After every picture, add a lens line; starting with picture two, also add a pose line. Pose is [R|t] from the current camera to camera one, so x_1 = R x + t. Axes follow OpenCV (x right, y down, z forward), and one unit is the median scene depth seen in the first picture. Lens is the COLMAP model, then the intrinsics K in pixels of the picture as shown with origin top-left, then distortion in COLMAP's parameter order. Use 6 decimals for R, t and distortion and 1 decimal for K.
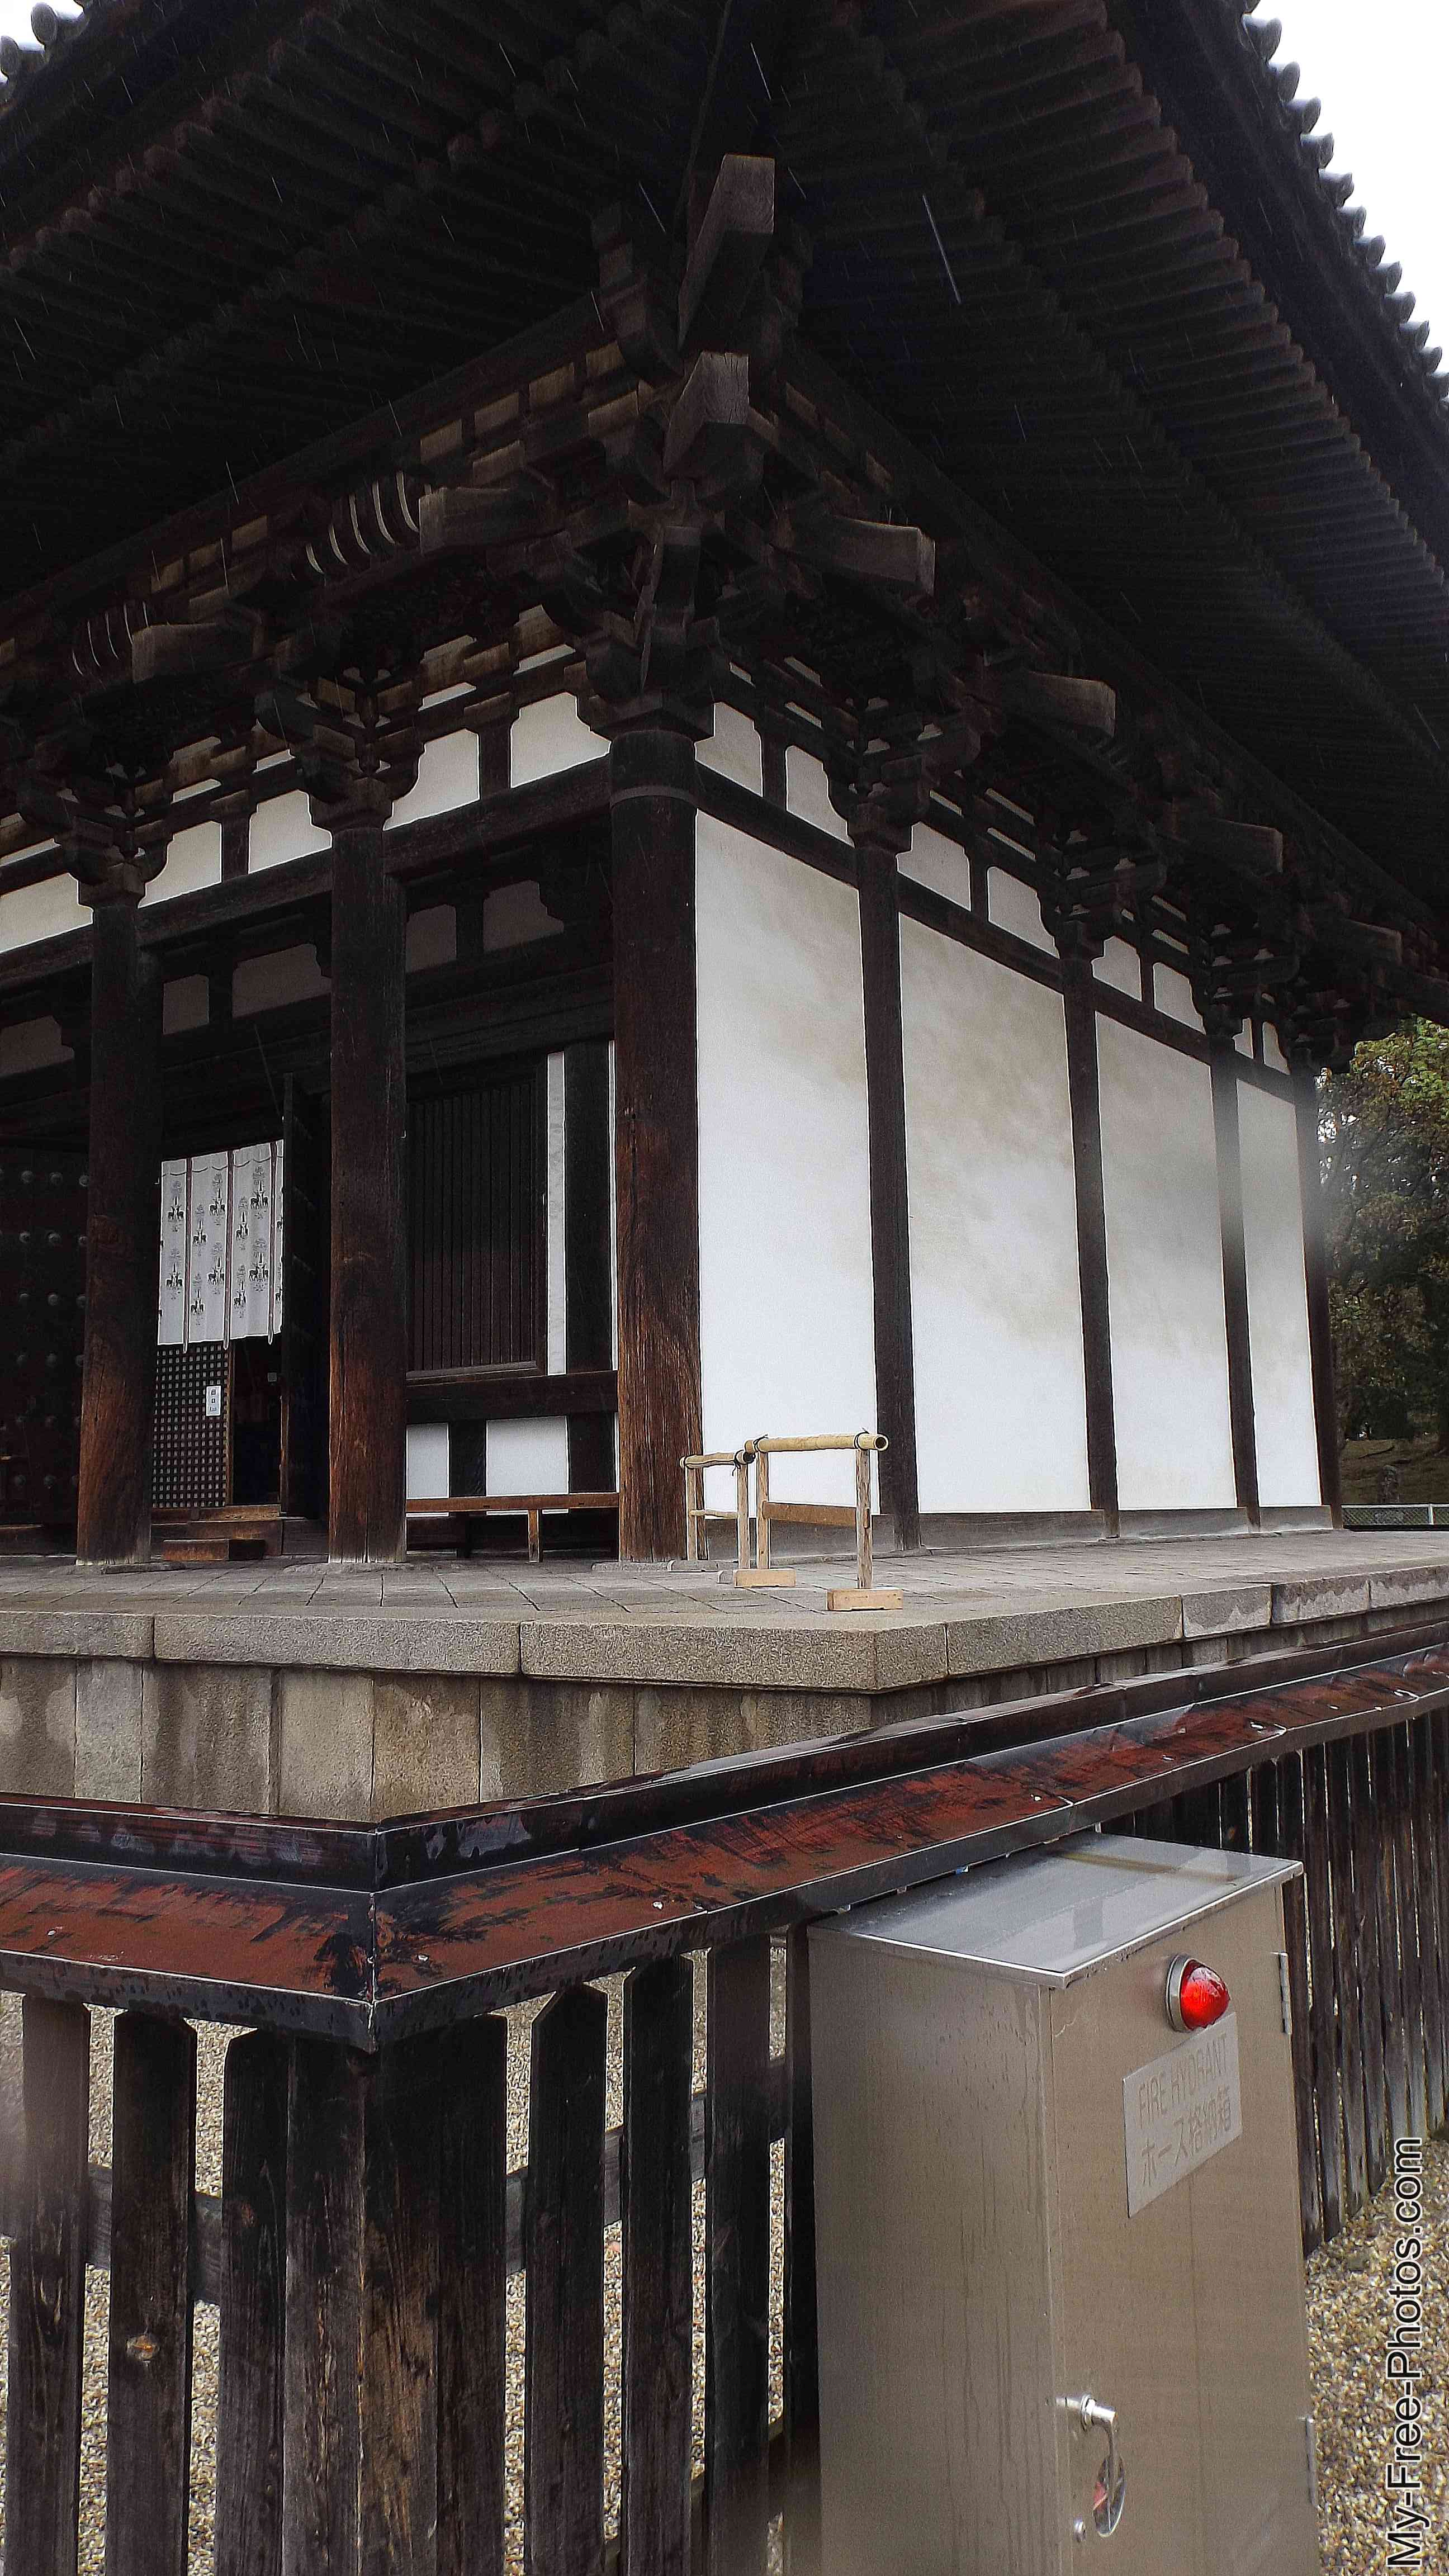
lens RADIAL K [[1867.6, 0, 756.1], [0, 1867.6, 1304.5], [0, 0, 1]] dist [0.018304, 0.001081]
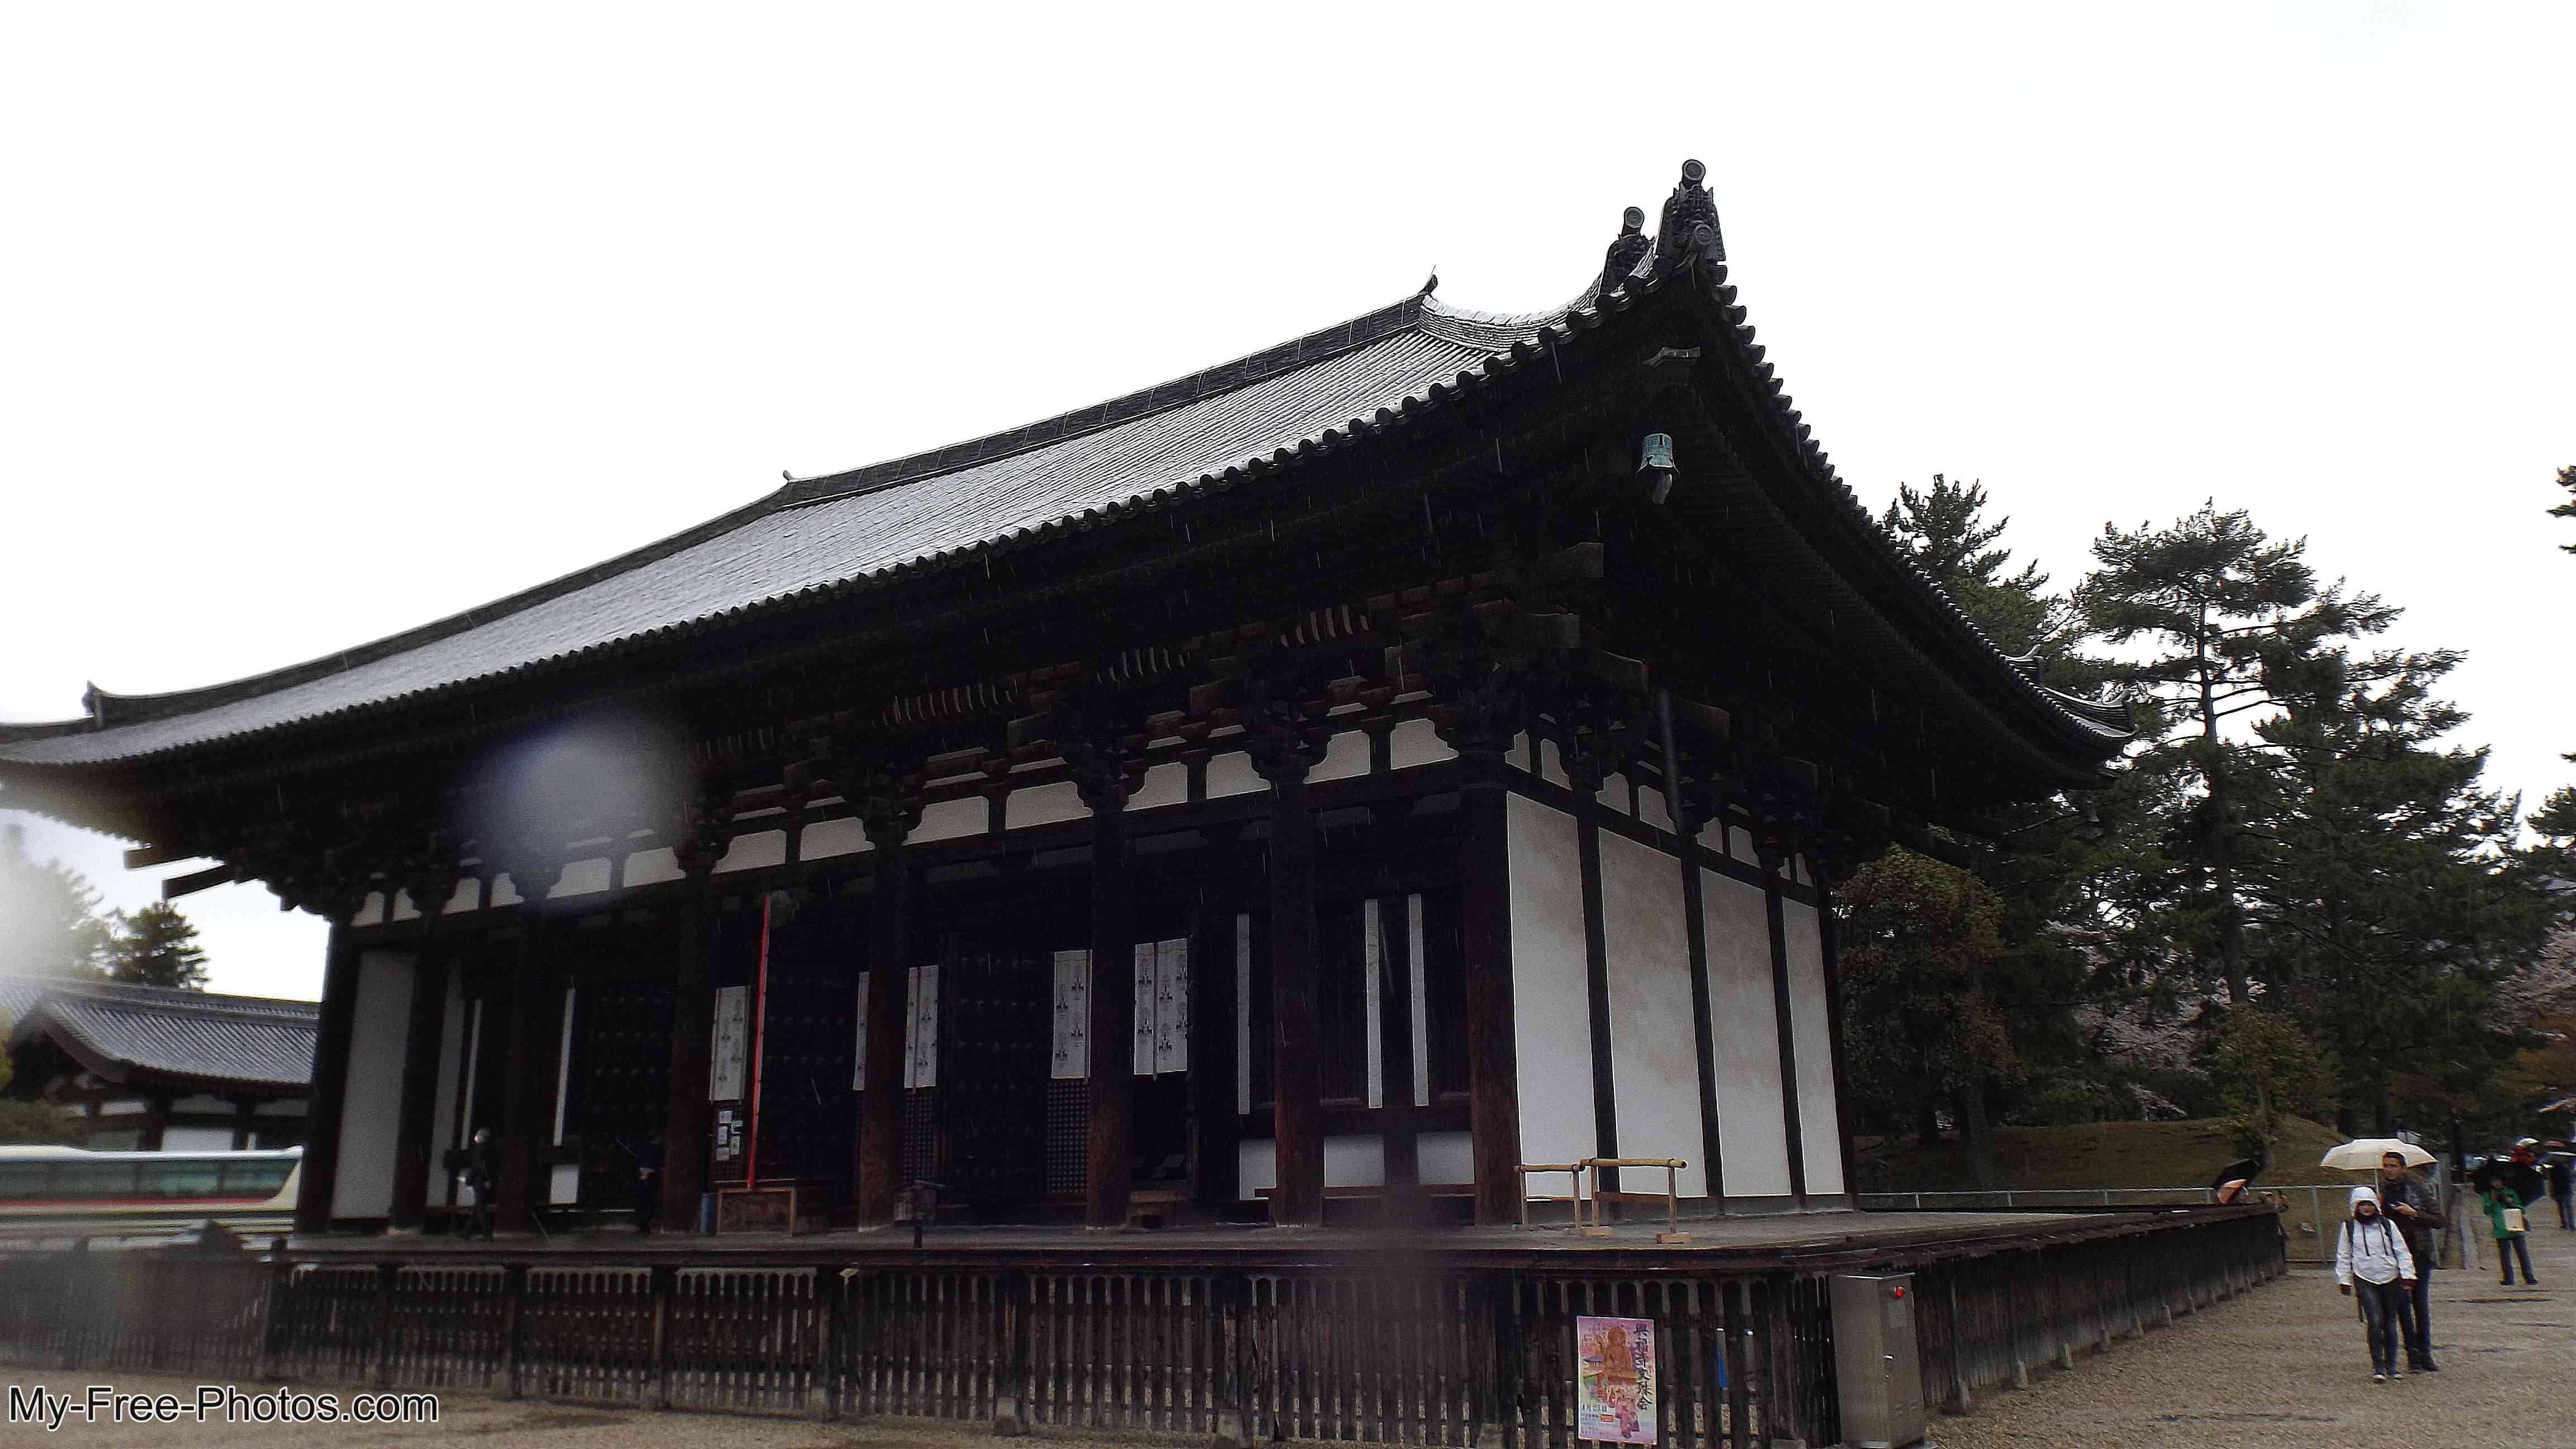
lens RADIAL K [[1867.6, 0, 1345.2], [0, 1867.6, 719.4], [0, 0, 1]] dist [0.018304, 0.001081]
pose [[0.998206, 0.018987, 0.056783, -0.238605], [-0.010933, 0.990244, -0.138912, -0.069966], [-0.058866, 0.138042, 0.988675, -0.630658]]
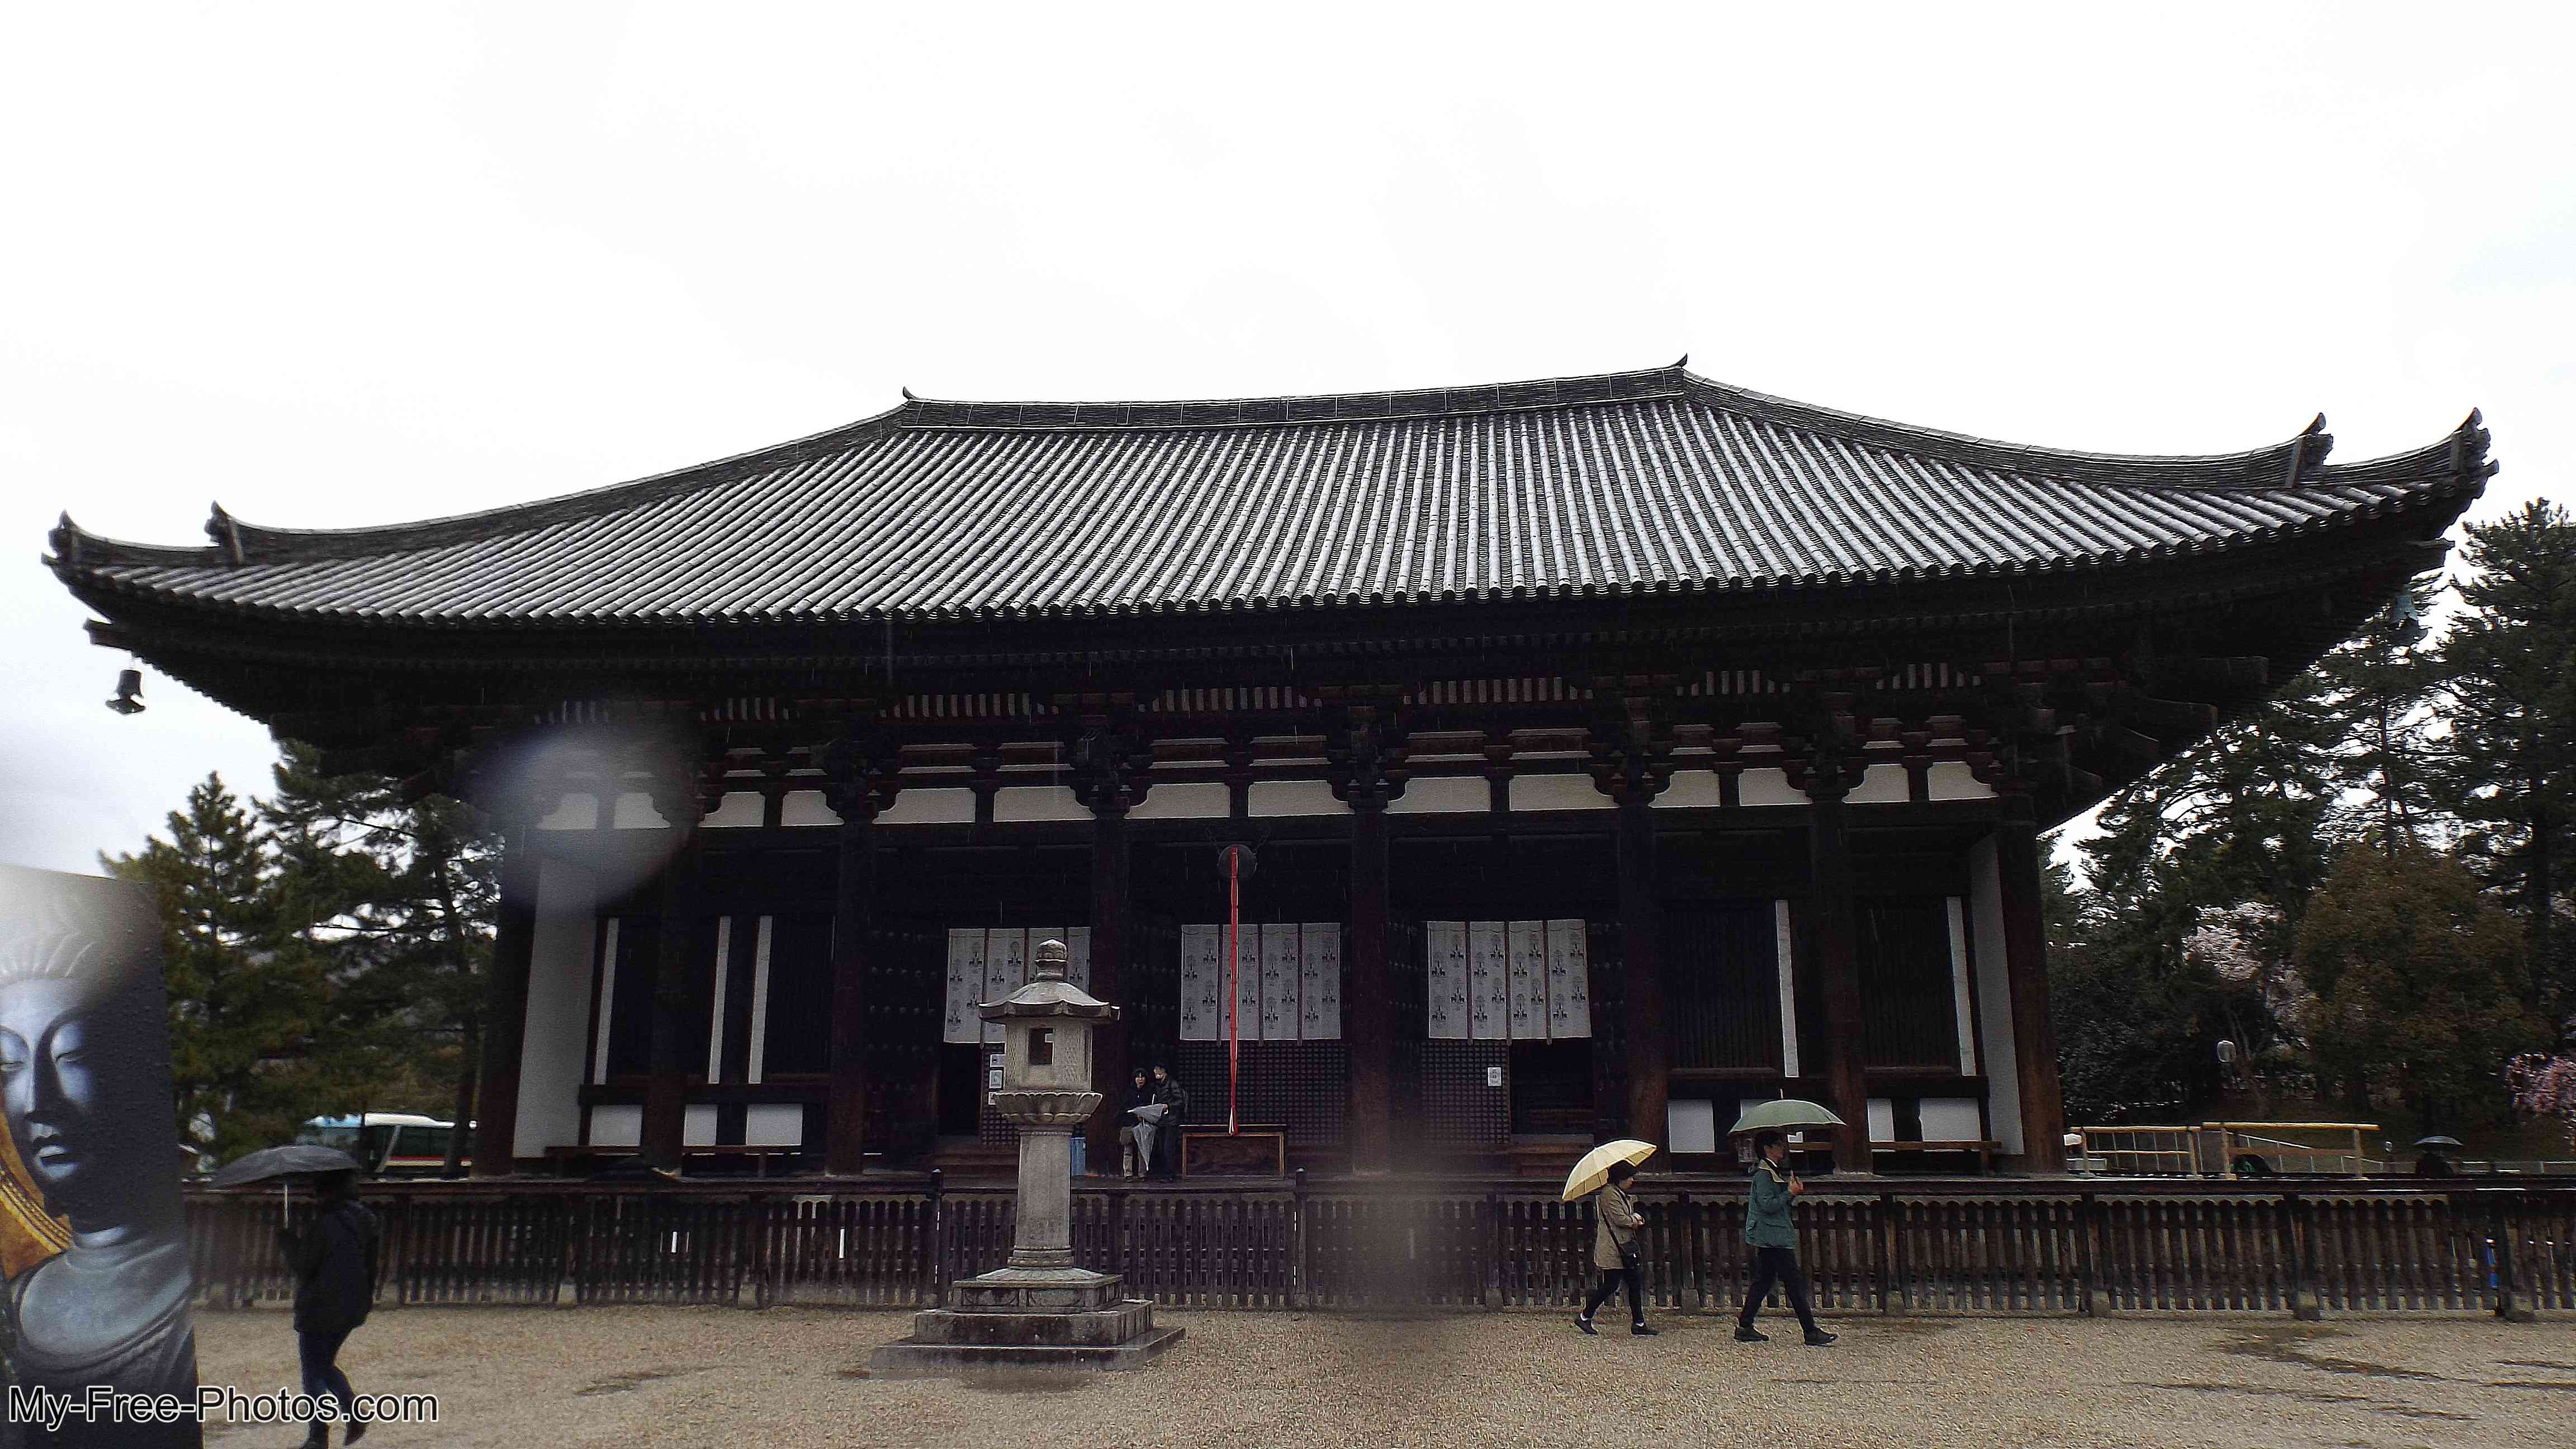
lens RADIAL K [[1834.2, 0, 1342.7], [0, 1834.2, 718.6], [0, 0, 1]] dist [-0.008417, -0.000719]
pose [[0.867548, 0.133779, 0.479024, -1.492769], [-0.070474, 0.986493, -0.147869, -0.012248], [-0.492335, 0.094524, 0.865258, -0.413224]]
